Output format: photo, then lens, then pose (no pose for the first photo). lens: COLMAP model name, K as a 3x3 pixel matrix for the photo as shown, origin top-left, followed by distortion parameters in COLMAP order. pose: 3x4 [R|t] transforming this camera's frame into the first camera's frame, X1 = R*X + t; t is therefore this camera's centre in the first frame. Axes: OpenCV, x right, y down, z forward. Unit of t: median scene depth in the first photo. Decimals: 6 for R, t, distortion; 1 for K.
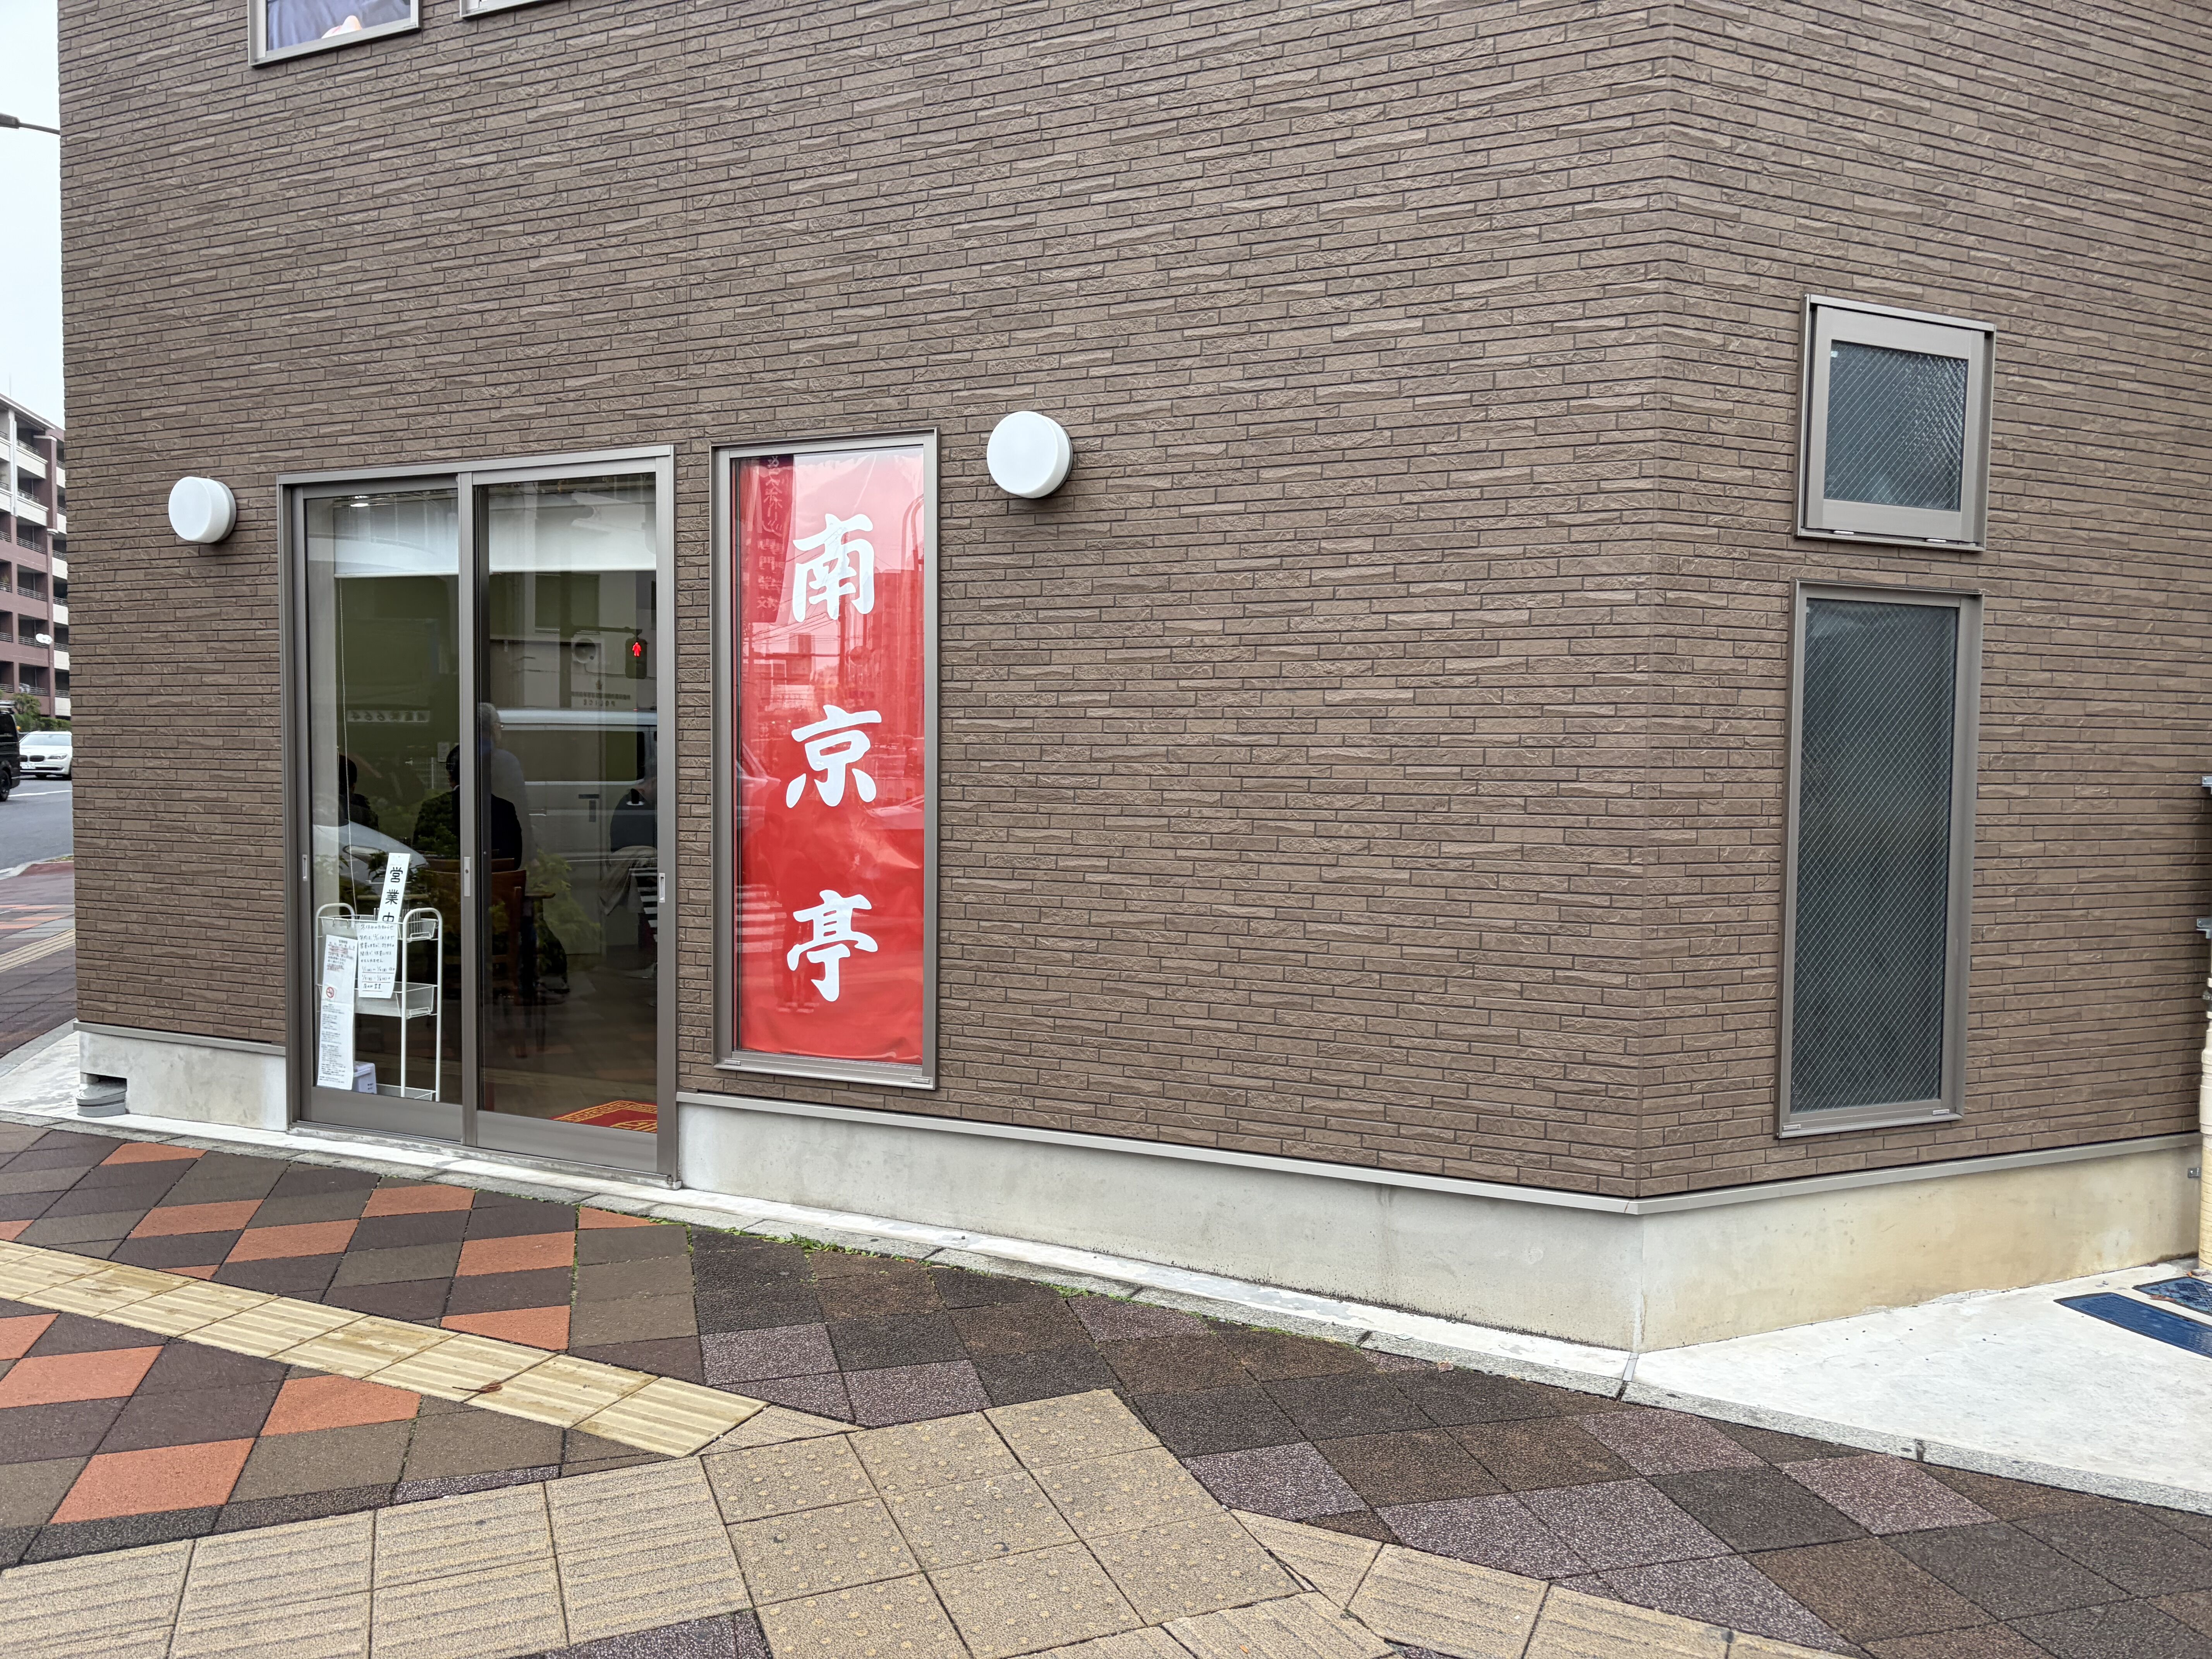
lens RADIAL K [[1651.4, 0, 1107.0], [0, 1651.4, 836.8], [0, 0, 1]] dist [0.062355, -0.072646]
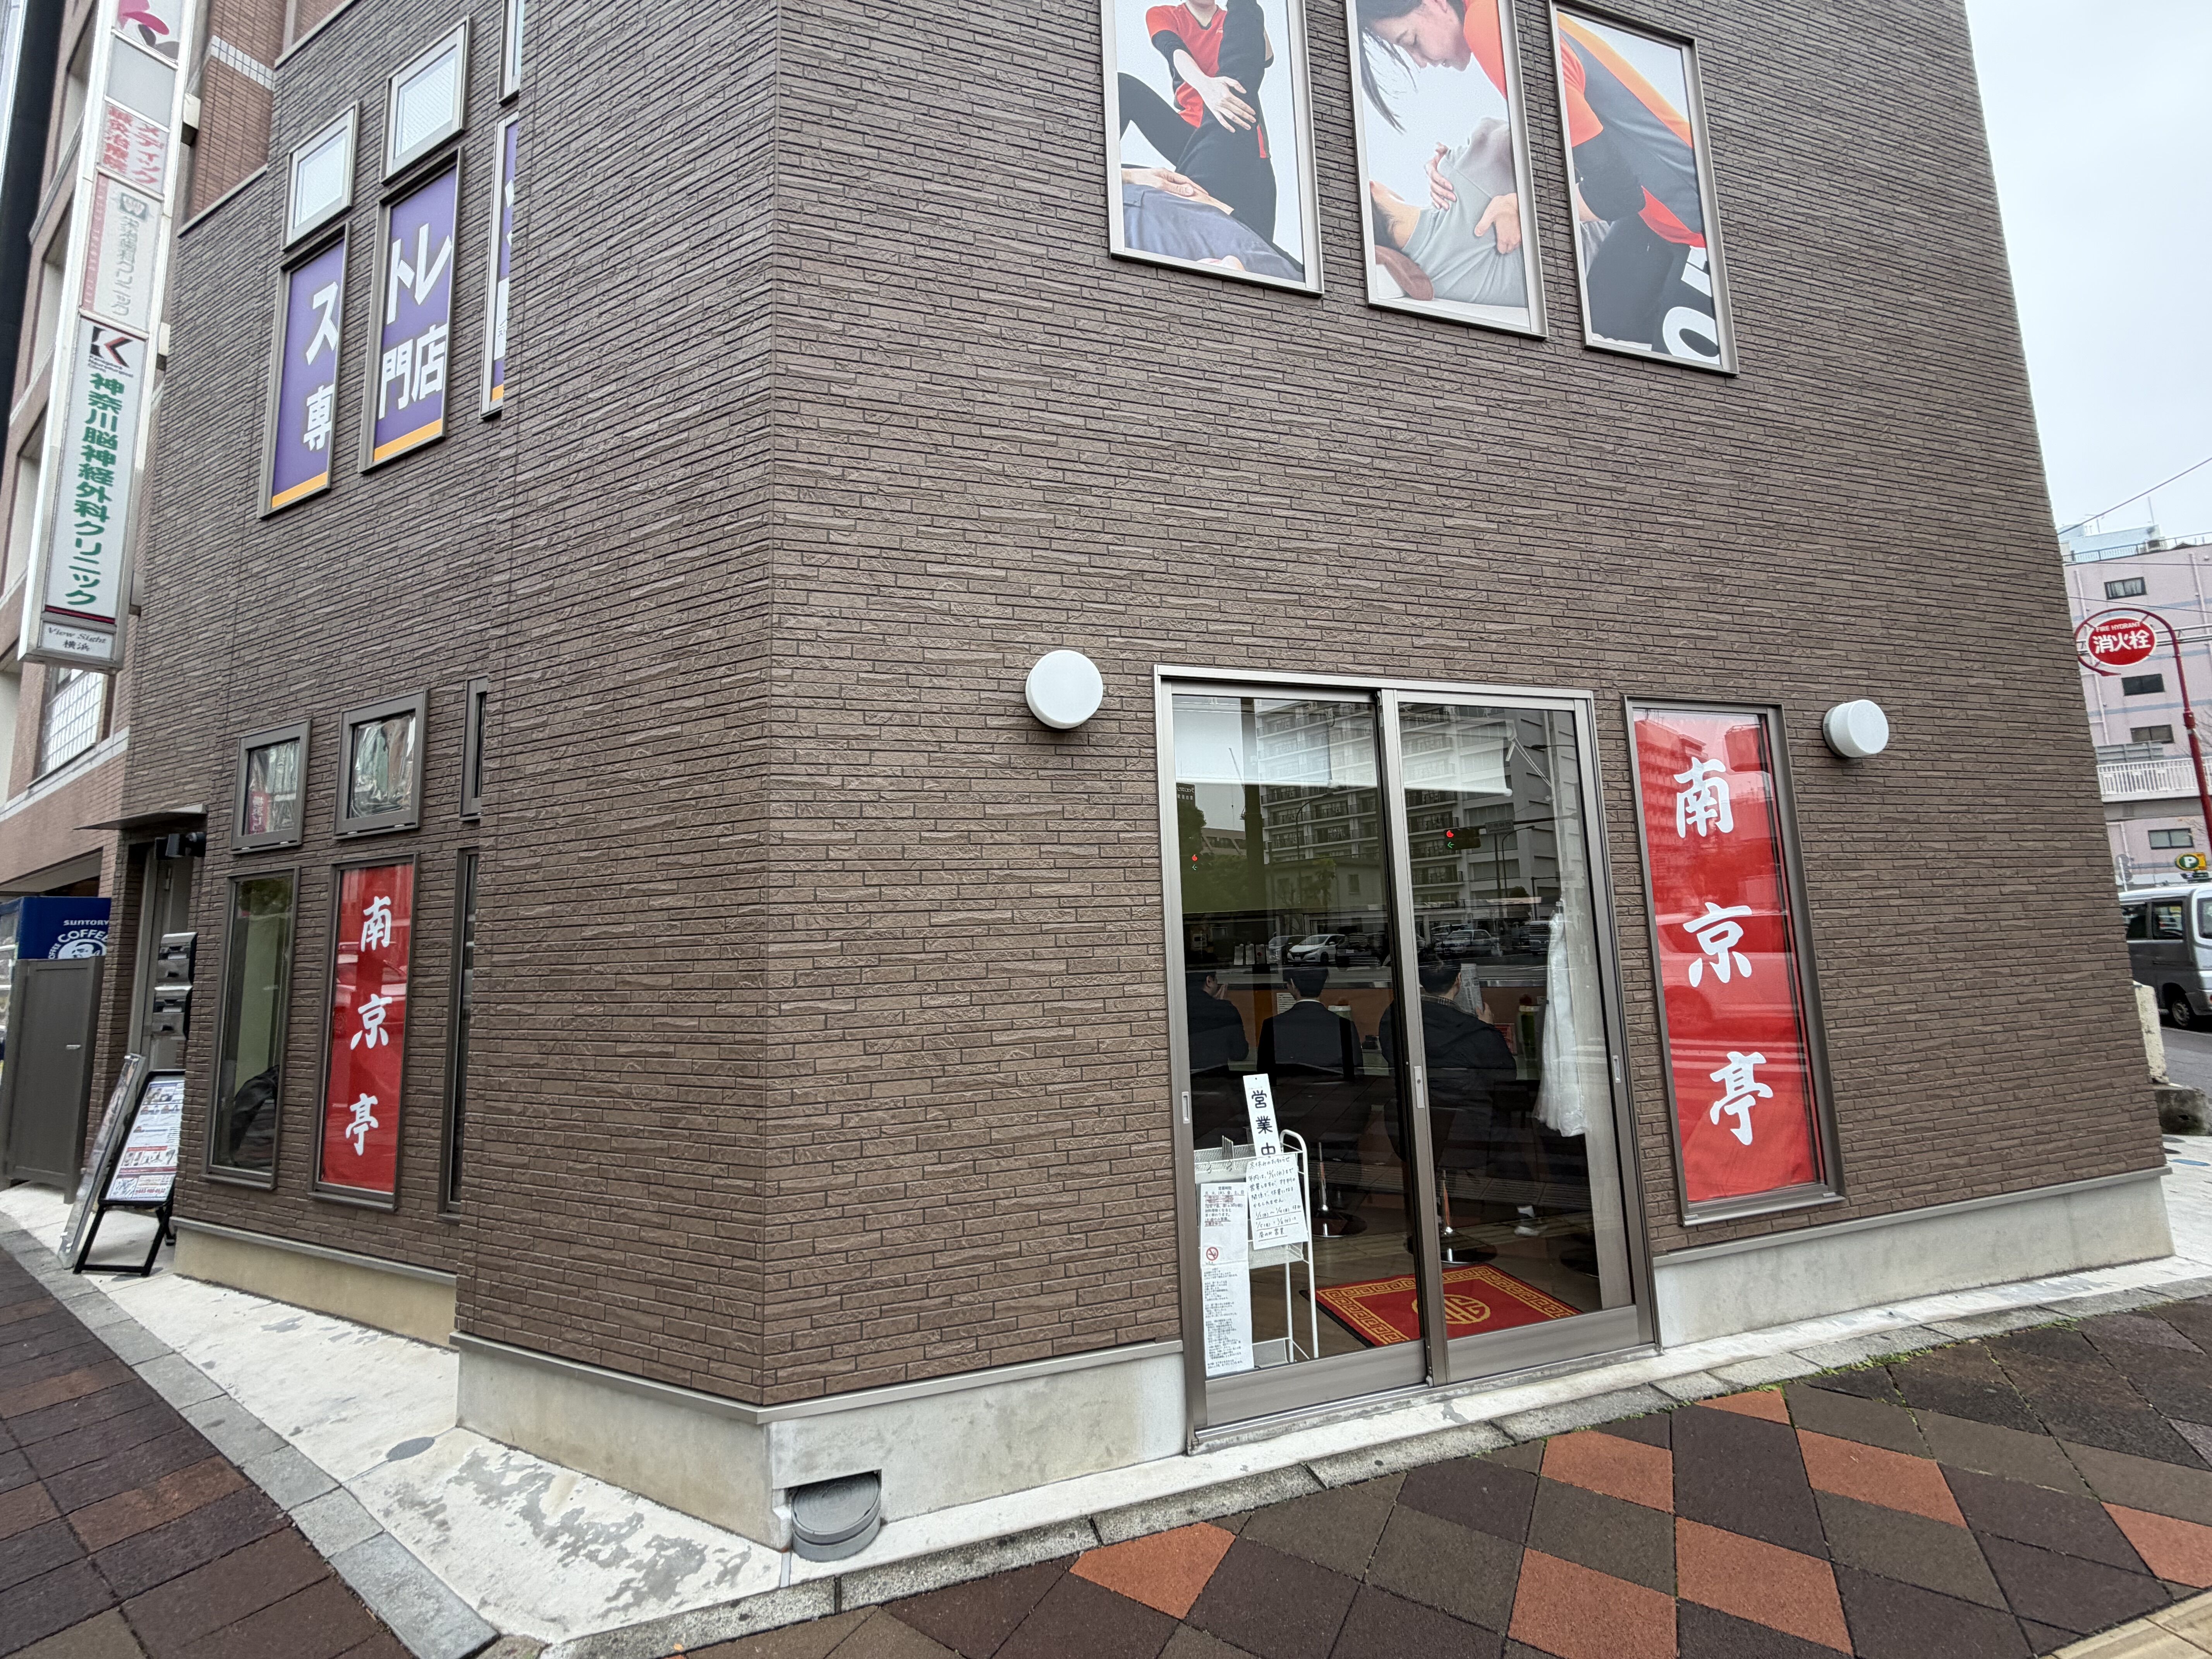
lens RADIAL K [[878.2, 0, 1111.1], [0, 878.2, 831.9], [0, 0, 1]] dist [-0.000374, -0.000558]
pose [[0.757584, 0.042198, 0.651372, -1.009325], [0.075696, 0.985496, -0.151883, -0.069069], [-0.648333, 0.164370, 0.743402, 0.830408]]
